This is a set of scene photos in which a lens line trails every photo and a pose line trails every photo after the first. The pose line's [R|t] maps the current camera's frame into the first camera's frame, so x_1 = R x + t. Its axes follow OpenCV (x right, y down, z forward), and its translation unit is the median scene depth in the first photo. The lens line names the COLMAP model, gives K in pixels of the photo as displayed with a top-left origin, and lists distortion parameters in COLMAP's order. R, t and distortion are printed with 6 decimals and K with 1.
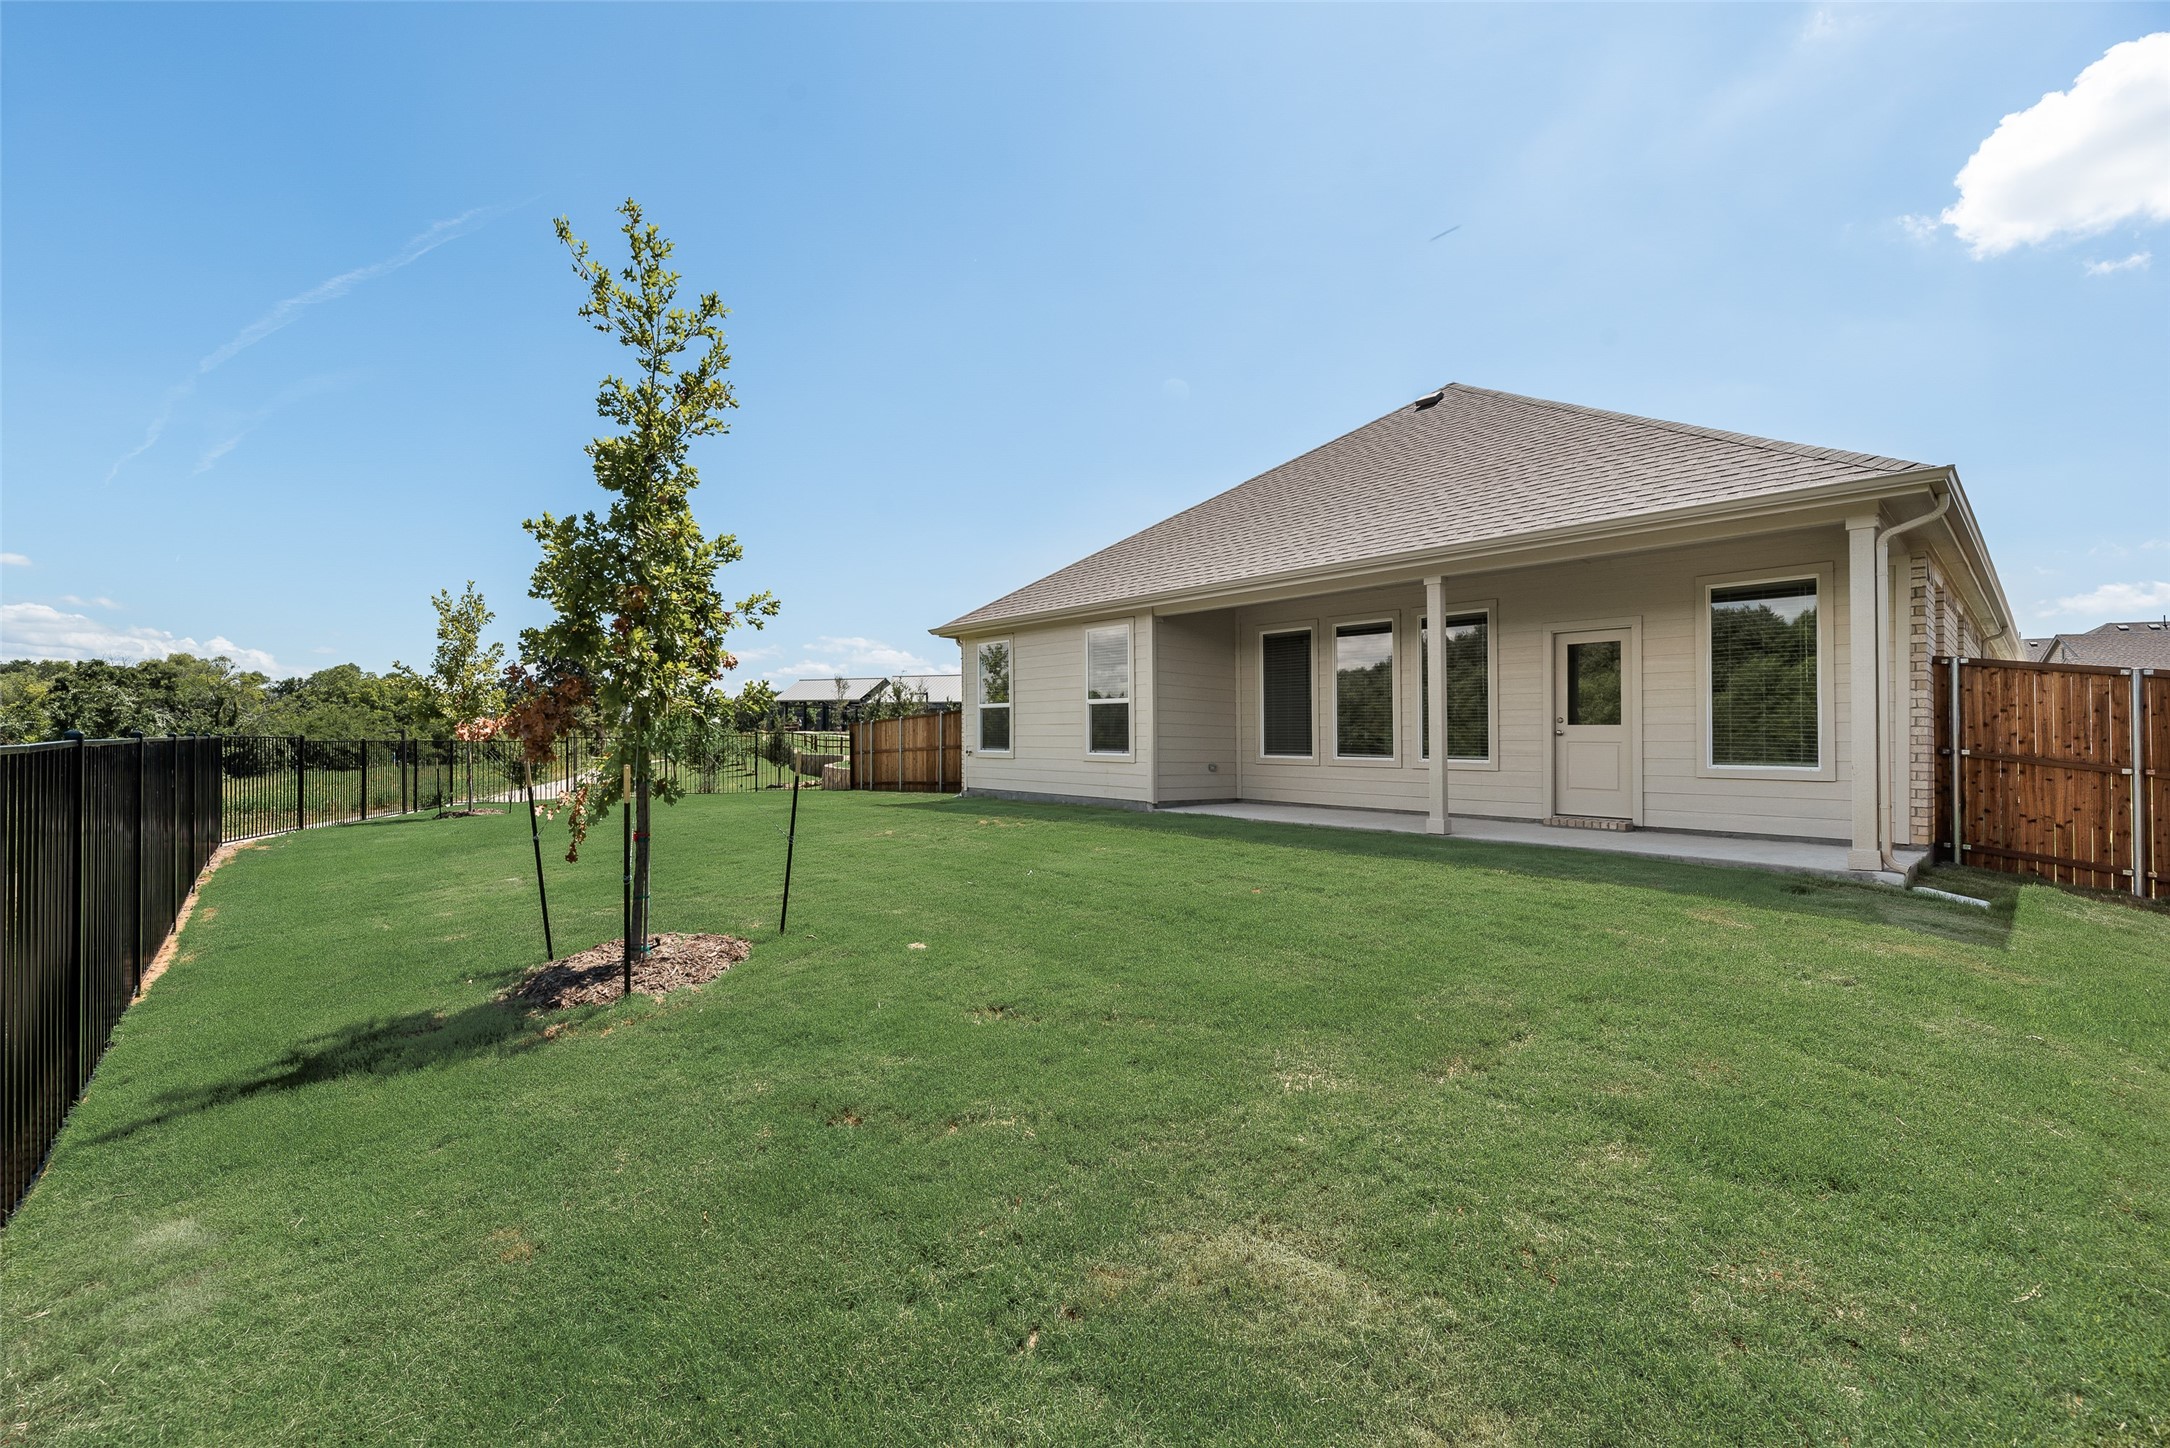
lens RADIAL K [[898.2, 0, 1091.8], [0, 898.2, 725.7], [0, 0, 1]] dist [0.008152, 0.000189]
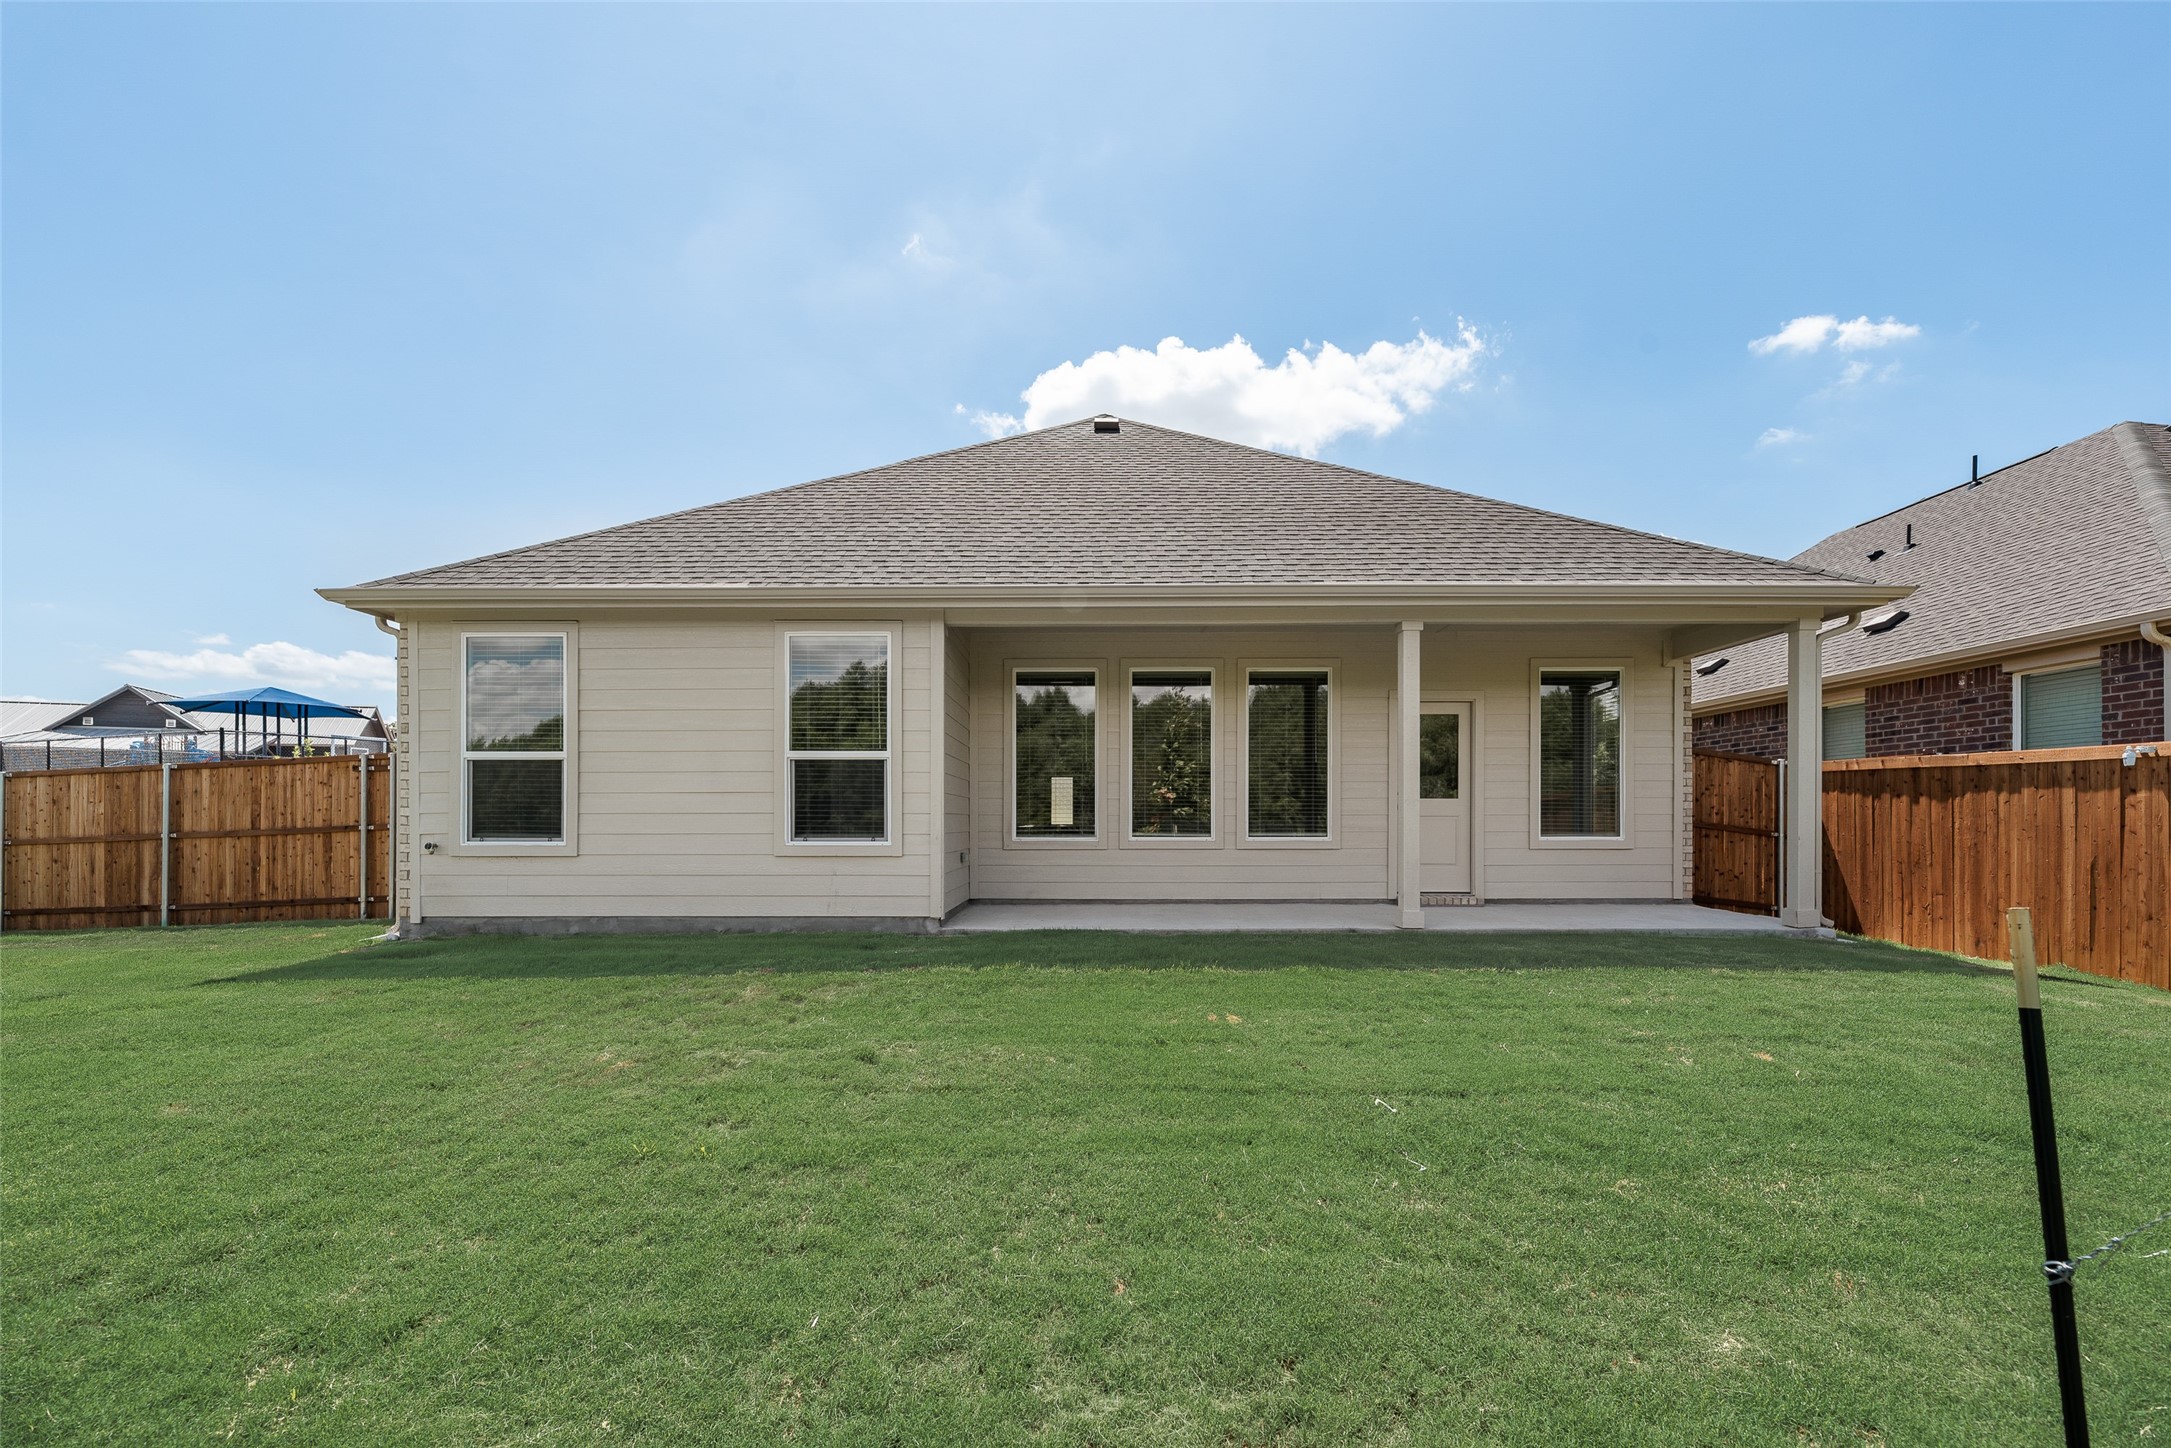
lens RADIAL K [[898.7, 0, 1057.2], [0, 898.7, 801.9], [0, 0, 1]] dist [0.008152, 0.000189]
pose [[0.676820, 0.000222, 0.736148, -0.325390], [-0.005887, 0.999970, 0.005111, 0.000209], [-0.736125, -0.007793, 0.676801, 0.478371]]
